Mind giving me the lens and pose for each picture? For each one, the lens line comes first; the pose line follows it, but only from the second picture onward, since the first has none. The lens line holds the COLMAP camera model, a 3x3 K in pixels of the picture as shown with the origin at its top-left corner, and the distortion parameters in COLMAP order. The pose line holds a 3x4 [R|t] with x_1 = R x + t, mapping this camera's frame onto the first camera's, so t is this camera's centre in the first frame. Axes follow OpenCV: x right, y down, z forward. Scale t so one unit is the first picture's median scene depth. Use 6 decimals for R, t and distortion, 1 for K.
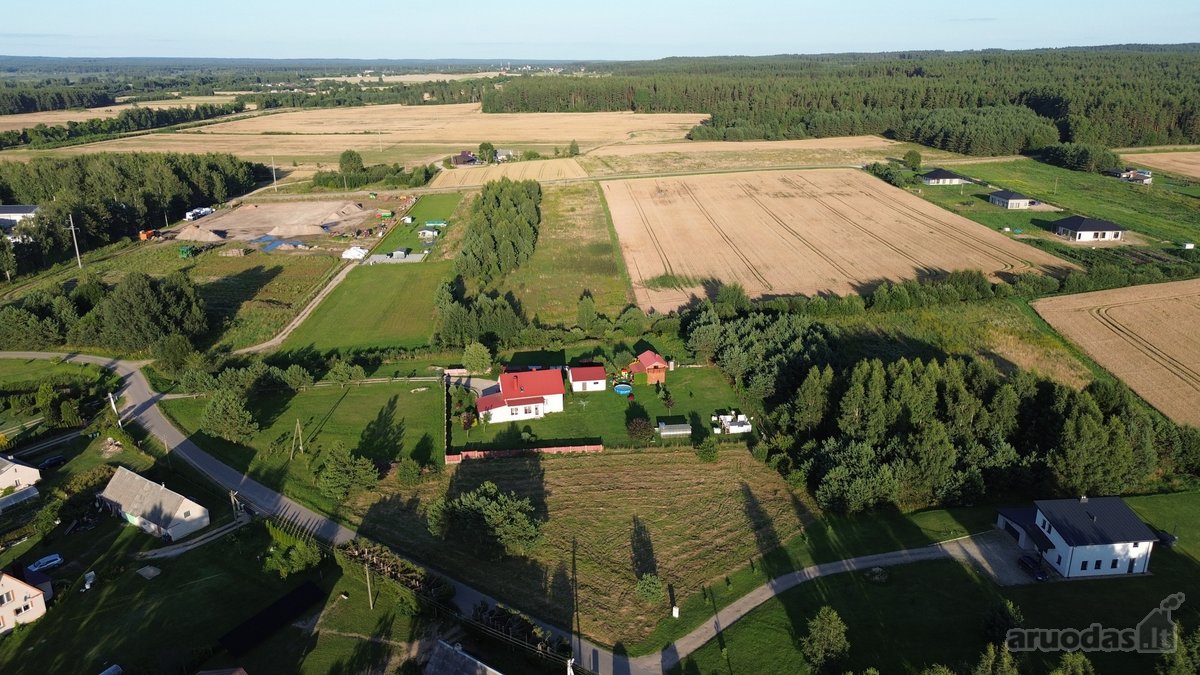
lens RADIAL K [[848.7, 0, 600.0], [0, 848.7, 337.5], [0, 0, 1]] dist [0.072318, -0.072859]
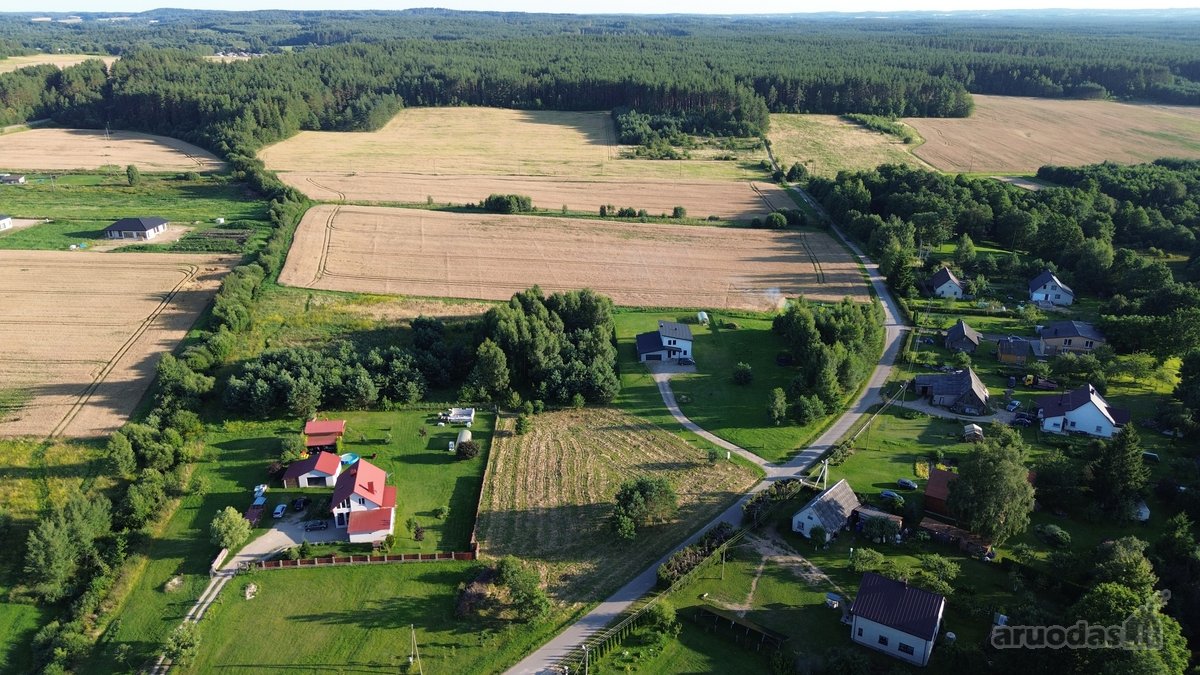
lens RADIAL K [[848.7, 0, 600.0], [0, 848.7, 337.5], [0, 0, 1]] dist [0.072318, -0.072859]
pose [[0.074951, -0.346037, 0.935222, -0.438493], [0.309713, 0.899556, 0.308020, -0.148787], [-0.947871, 0.266564, 0.174595, 0.277452]]
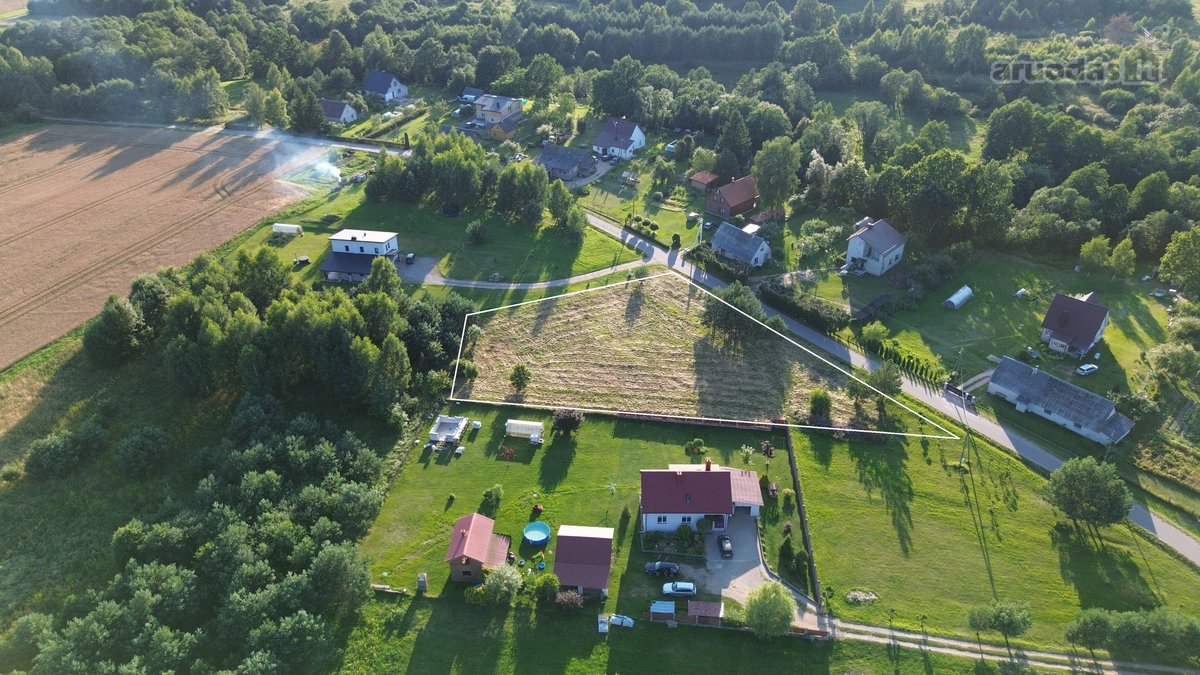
lens RADIAL K [[848.7, 0, 600.0], [0, 848.7, 337.5], [0, 0, 1]] dist [0.072318, -0.072859]
pose [[-0.968225, -0.125762, 0.216157, -0.075443], [0.082665, 0.654816, 0.751254, -0.282517], [-0.236022, 0.745252, -0.623613, 0.688325]]
